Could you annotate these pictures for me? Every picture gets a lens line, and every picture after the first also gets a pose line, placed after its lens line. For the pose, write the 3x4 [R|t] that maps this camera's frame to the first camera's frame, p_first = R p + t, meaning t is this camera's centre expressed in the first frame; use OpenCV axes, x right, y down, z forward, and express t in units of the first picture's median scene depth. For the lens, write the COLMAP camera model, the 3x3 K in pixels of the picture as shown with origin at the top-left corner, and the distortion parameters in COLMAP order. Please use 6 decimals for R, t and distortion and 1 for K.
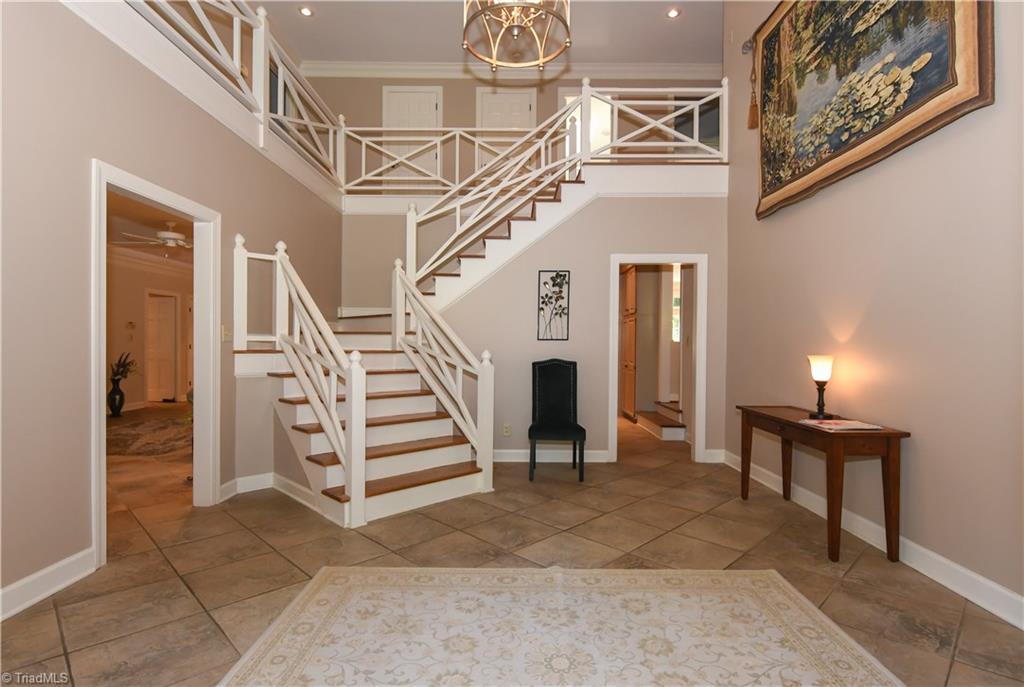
lens RADIAL K [[500.8, 0, 515.3], [0, 500.8, 358.0], [0, 0, 1]] dist [0.014574, -0.014535]
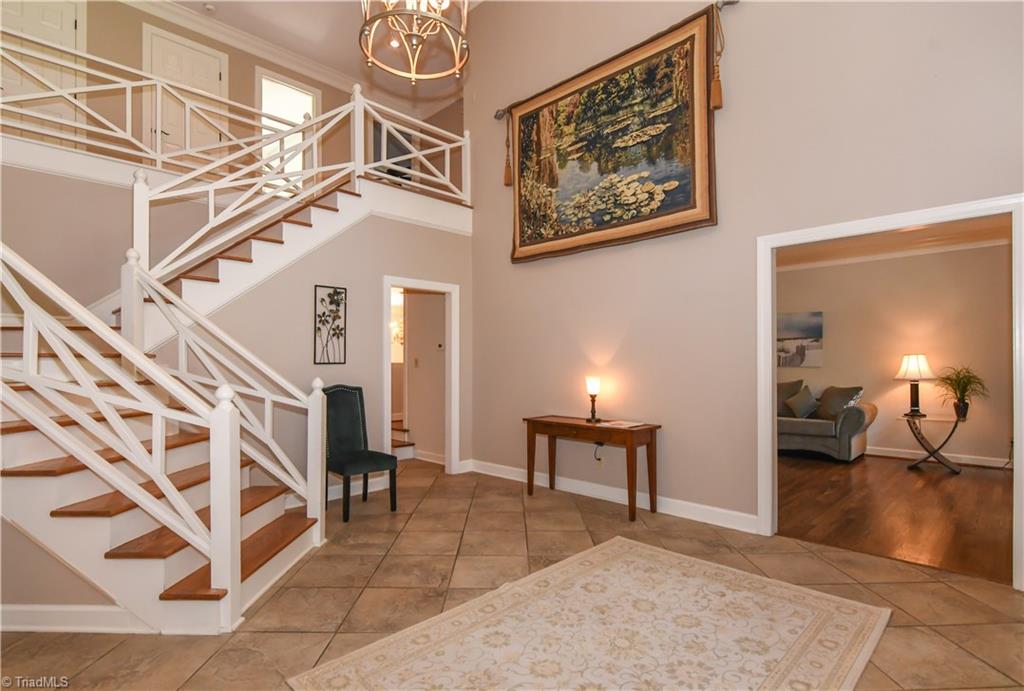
lens RADIAL K [[515.2, 0, 512.4], [0, 515.2, 375.8], [0, 0, 1]] dist [0.002550, -0.000395]
pose [[0.705288, -0.024844, 0.708486, -0.501290], [0.024781, 0.999639, 0.010384, -0.023159], [-0.708488, 0.010233, 0.705649, 0.168594]]
